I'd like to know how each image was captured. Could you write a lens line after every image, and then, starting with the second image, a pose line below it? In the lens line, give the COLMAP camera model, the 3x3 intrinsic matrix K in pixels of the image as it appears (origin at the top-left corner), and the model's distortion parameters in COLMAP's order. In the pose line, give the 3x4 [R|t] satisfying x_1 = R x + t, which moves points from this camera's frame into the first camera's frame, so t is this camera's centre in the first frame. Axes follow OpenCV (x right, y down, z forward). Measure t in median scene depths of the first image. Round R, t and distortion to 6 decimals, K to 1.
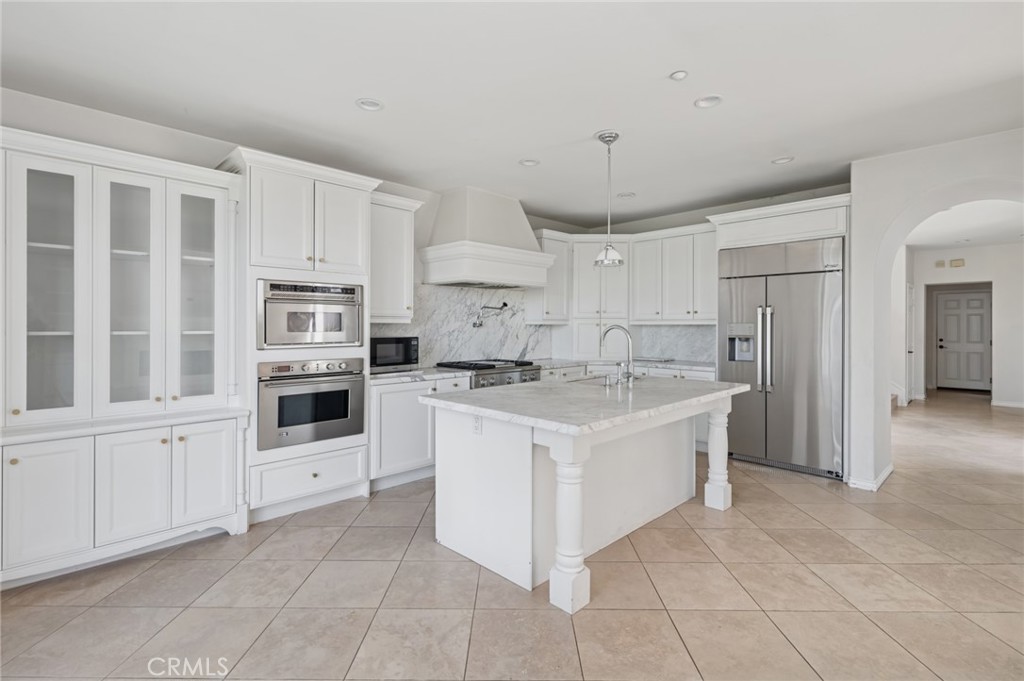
lens RADIAL K [[473.8, 0, 513.2], [0, 473.8, 324.8], [0, 0, 1]] dist [-0.000785, 0.001765]
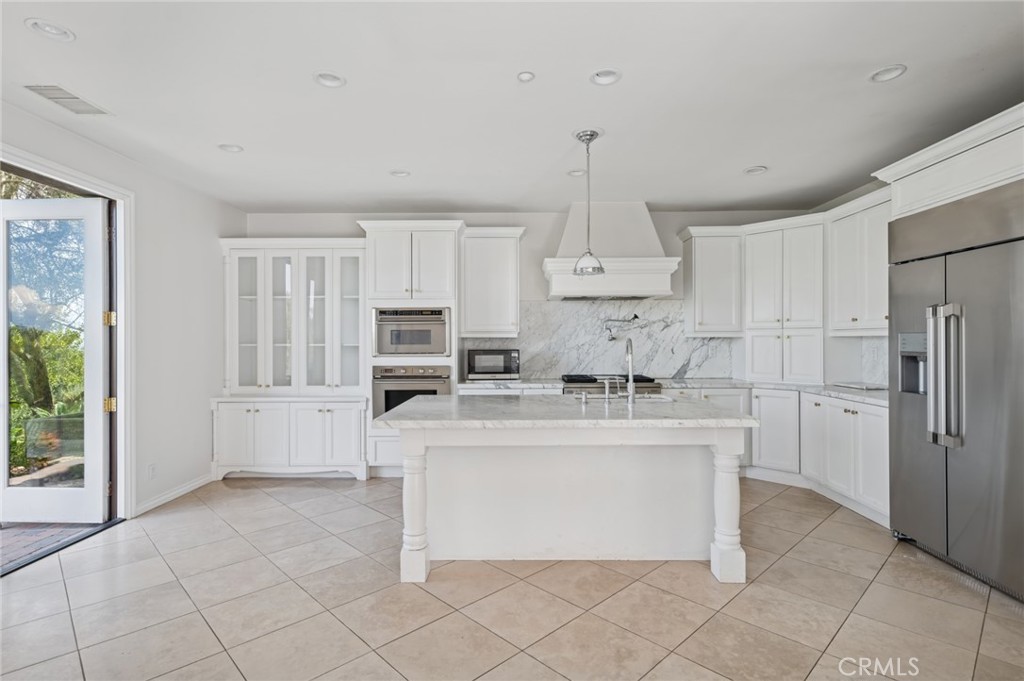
lens RADIAL K [[505.1, 0, 516.2], [0, 505.1, 337.5], [0, 0, 1]] dist [0.001631, -0.000990]
pose [[0.705691, -0.007907, -0.708476, 0.740802], [0.006094, 0.999968, -0.005090, 0.003488], [0.708494, -0.000725, 0.705717, 0.186866]]
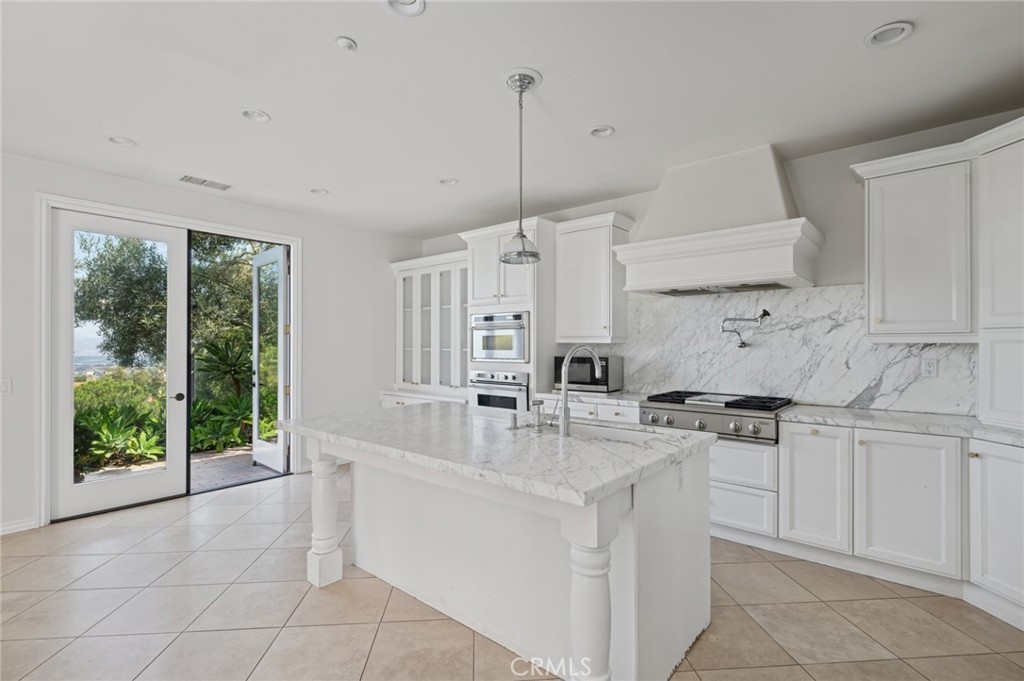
lens RADIAL K [[473.8, 0, 515.5], [0, 473.8, 341.4], [0, 0, 1]] dist [-0.000785, 0.001765]
pose [[0.093105, -0.009770, -0.995608, 0.843374], [0.000711, 0.999952, -0.009746, 0.002953], [0.995656, 0.000200, 0.093108, 0.855305]]
